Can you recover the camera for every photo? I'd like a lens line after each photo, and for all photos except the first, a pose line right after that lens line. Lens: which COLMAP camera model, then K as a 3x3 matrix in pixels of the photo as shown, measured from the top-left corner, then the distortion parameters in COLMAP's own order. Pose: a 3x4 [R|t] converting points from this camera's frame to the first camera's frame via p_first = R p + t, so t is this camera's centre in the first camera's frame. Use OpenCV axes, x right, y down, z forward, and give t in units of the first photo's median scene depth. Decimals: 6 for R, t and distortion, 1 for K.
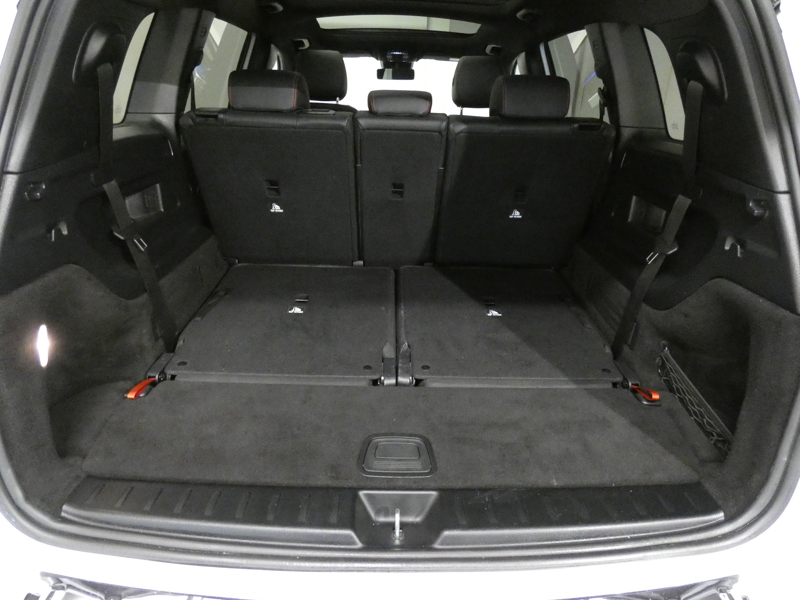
lens RADIAL K [[491.9, 0, 400.0], [0, 491.9, 300.0], [0, 0, 1]] dist [-0.004681, -0.001718]
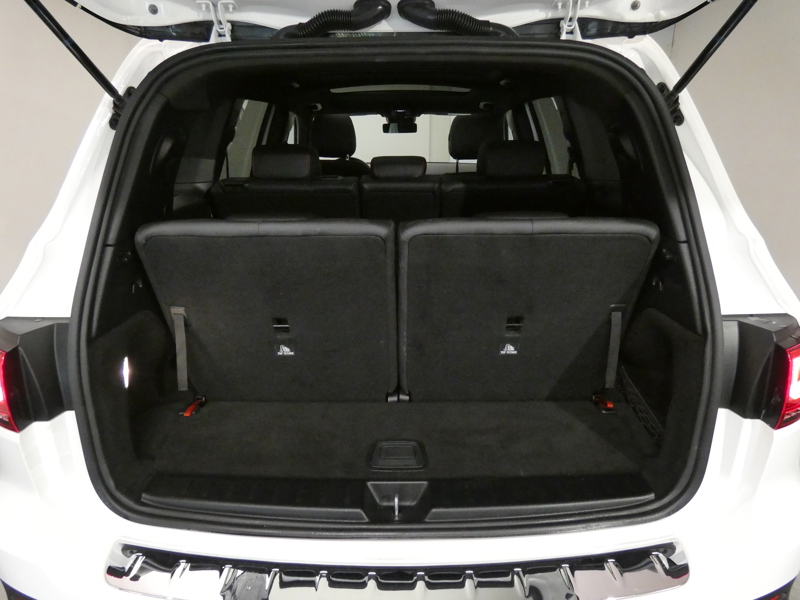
lens RADIAL K [[491.9, 0, 400.0], [0, 491.9, 300.0], [0, 0, 1]] dist [-0.004681, -0.001718]
pose [[0.999221, -0.026209, -0.029516, 0.052759], [0.024200, 0.997494, -0.066481, 0.004212], [0.031184, 0.065715, 0.997351, -0.301125]]
